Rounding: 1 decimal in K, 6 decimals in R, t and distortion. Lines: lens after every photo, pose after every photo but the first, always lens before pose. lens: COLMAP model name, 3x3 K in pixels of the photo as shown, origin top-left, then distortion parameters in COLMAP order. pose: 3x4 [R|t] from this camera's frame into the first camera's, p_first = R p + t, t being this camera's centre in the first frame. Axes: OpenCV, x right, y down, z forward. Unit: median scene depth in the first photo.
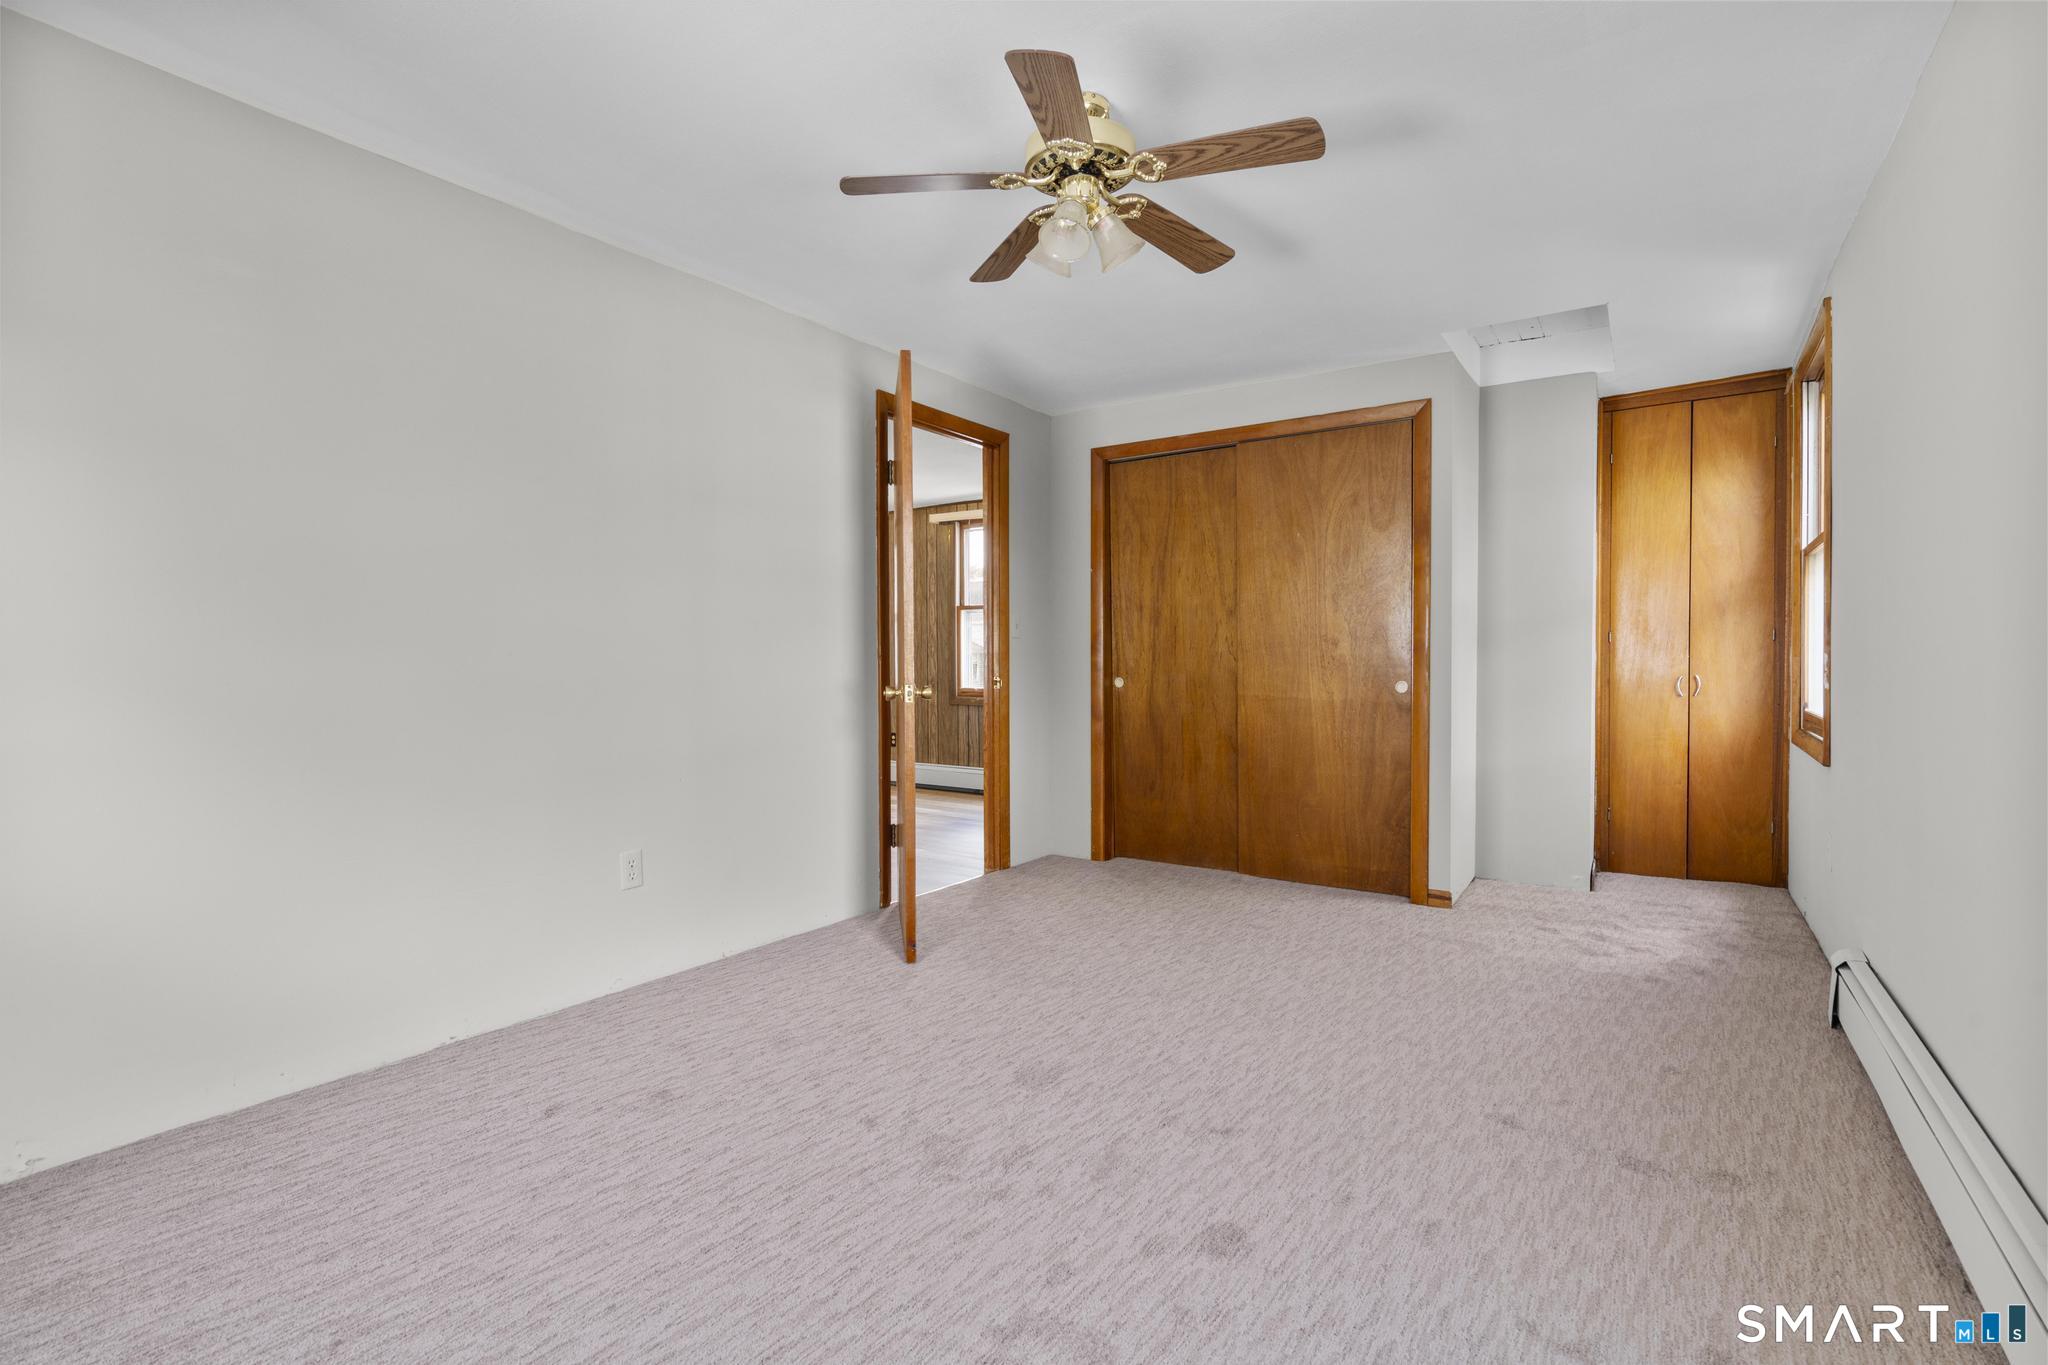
lens RADIAL K [[924.7, 0, 1034.3], [0, 924.7, 682.8], [0, 0, 1]] dist [-0.002653, 0.001521]
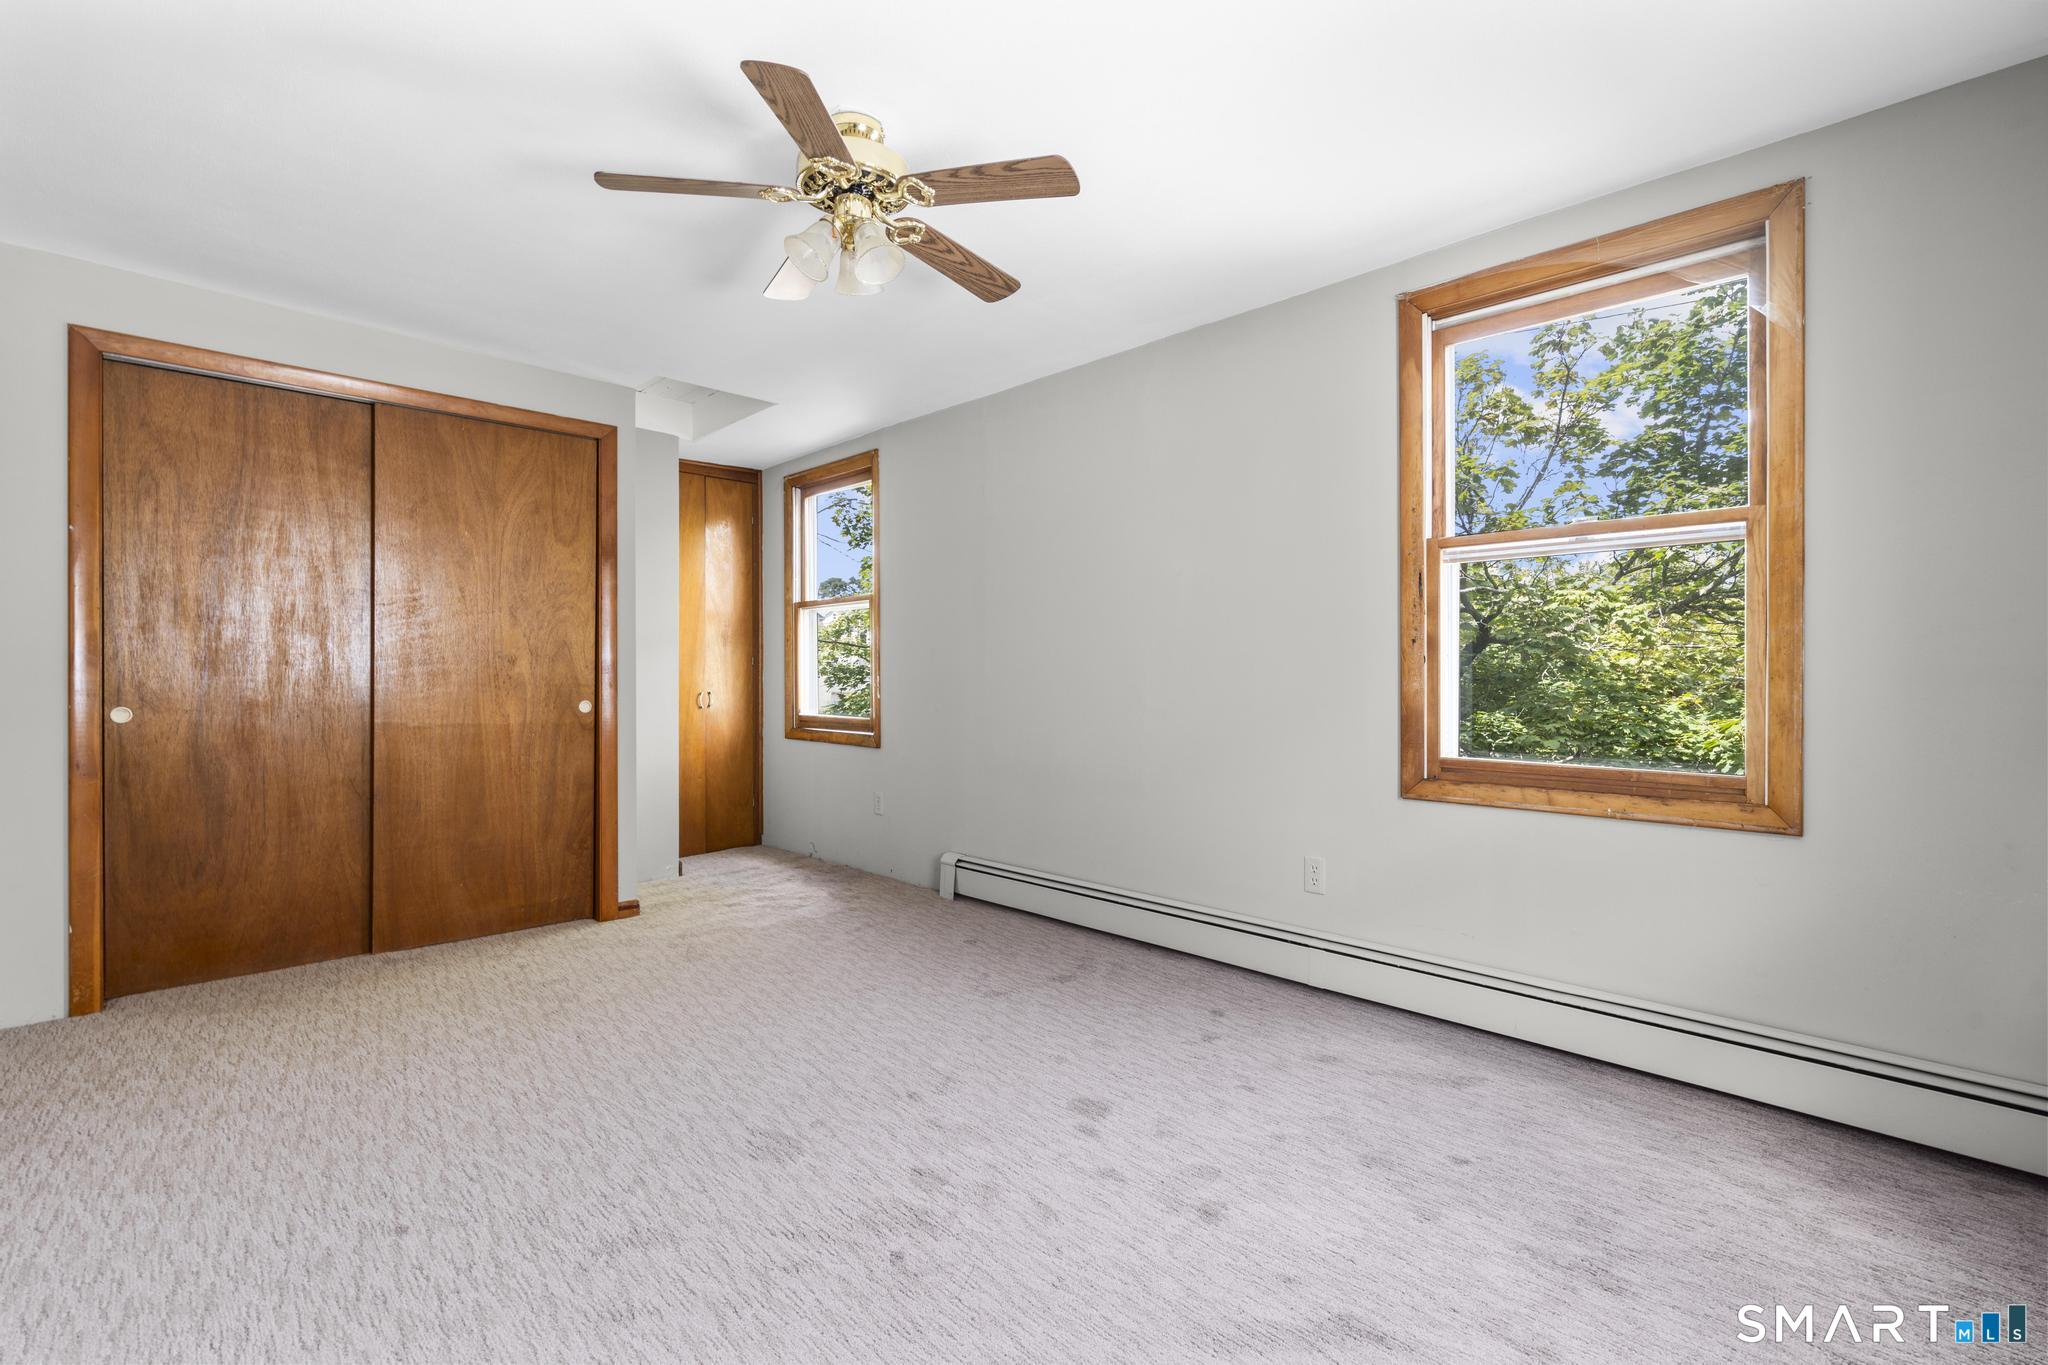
lens RADIAL K [[924.7, 0, 1034.3], [0, 924.7, 682.8], [0, 0, 1]] dist [-0.002653, 0.001521]
pose [[0.200125, -0.003282, 0.979765, -0.475181], [0.022859, 0.999738, -0.001321, -0.008592], [-0.979504, 0.022661, 0.200147, 0.329768]]
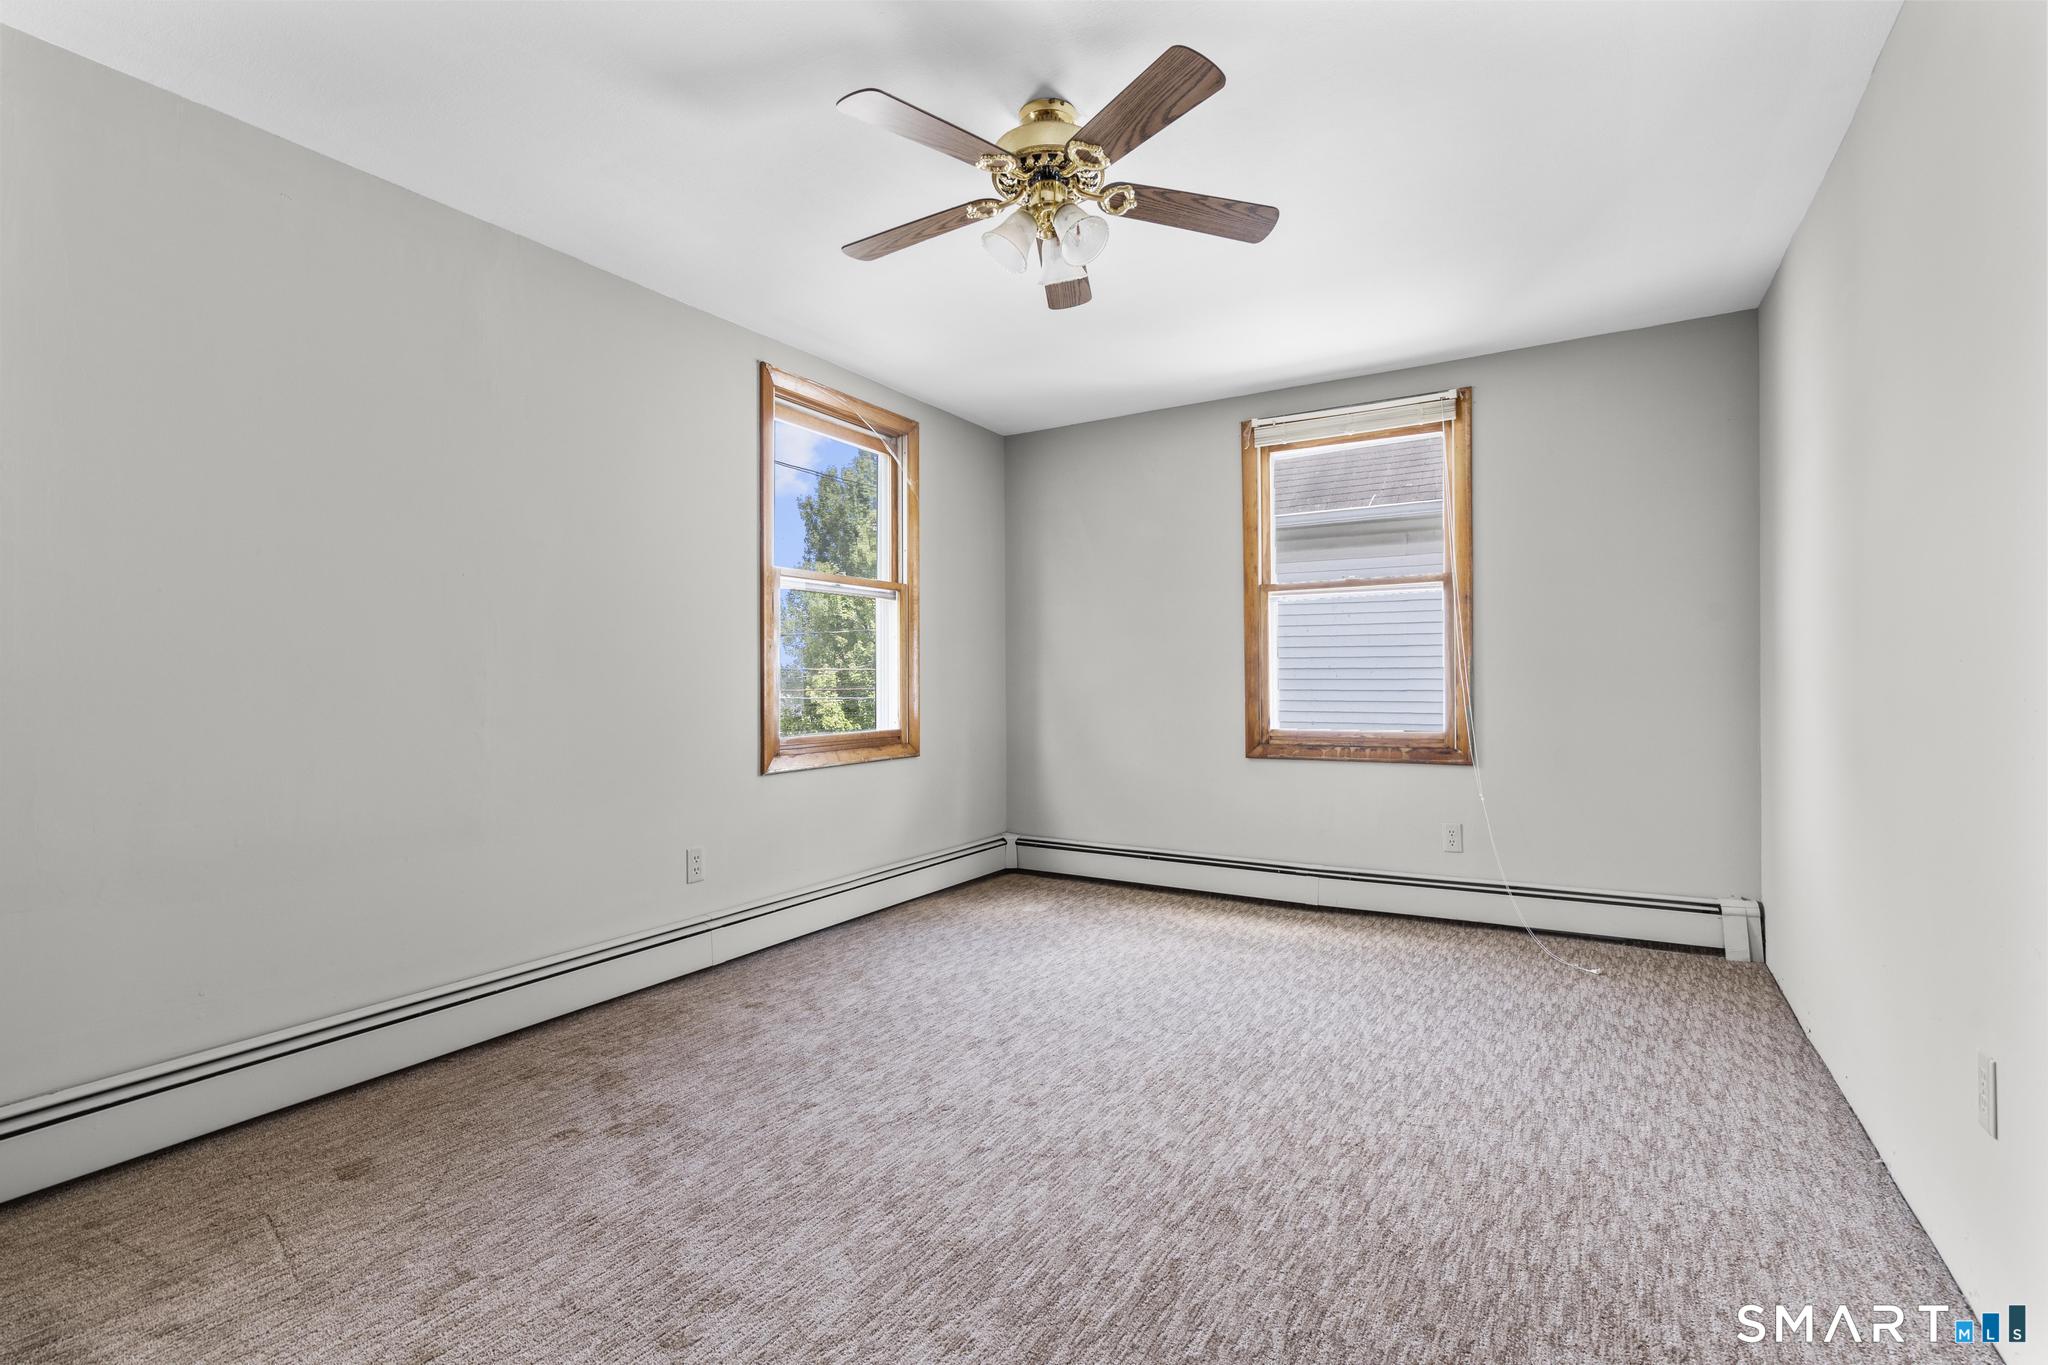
lens RADIAL K [[924.7, 0, 1034.3], [0, 924.7, 682.8], [0, 0, 1]] dist [-0.002653, 0.001521]
pose [[-0.998908, 0.019844, -0.042298, 0.056007], [0.018682, 0.999442, 0.027690, -0.020453], [0.042823, 0.026869, -0.998721, 1.068468]]
